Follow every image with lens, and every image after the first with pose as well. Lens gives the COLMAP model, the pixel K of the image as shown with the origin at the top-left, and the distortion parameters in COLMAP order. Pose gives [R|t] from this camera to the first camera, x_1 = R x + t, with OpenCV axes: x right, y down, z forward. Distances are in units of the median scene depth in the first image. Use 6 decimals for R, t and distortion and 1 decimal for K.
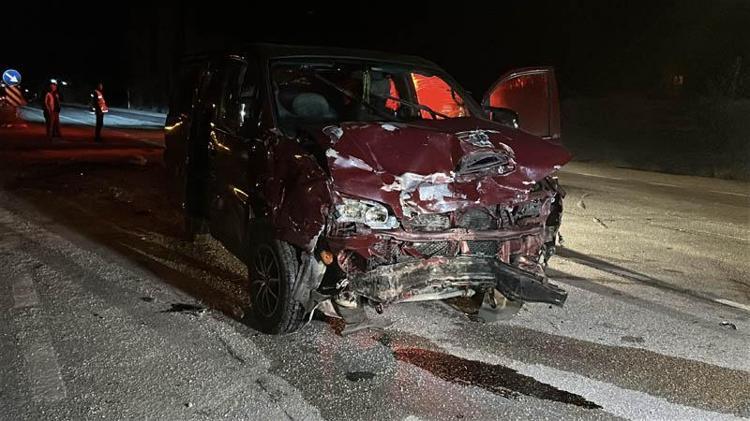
lens RADIAL K [[699.6, 0, 369.6], [0, 699.6, 205.6], [0, 0, 1]] dist [0.133064, -0.287252]
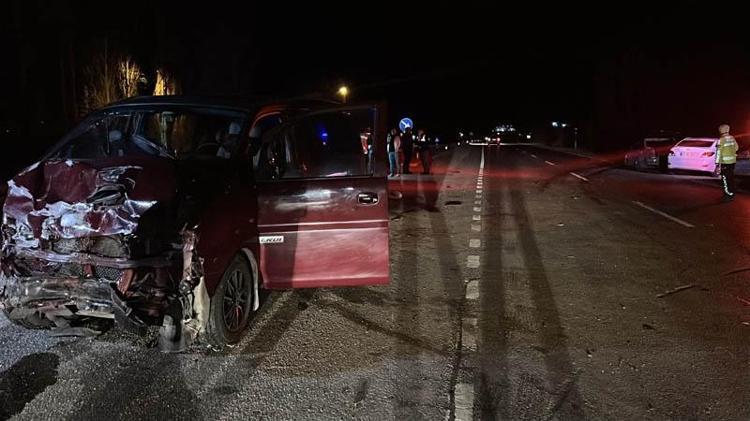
lens RADIAL K [[699.6, 0, 369.6], [0, 699.6, 205.6], [0, 0, 1]] dist [0.133064, -0.287252]
pose [[0.765631, 0.041280, -0.641954, 1.204866], [-0.076685, 0.996680, -0.027369, -0.047167], [0.638693, 0.070183, 0.766254, 0.424554]]
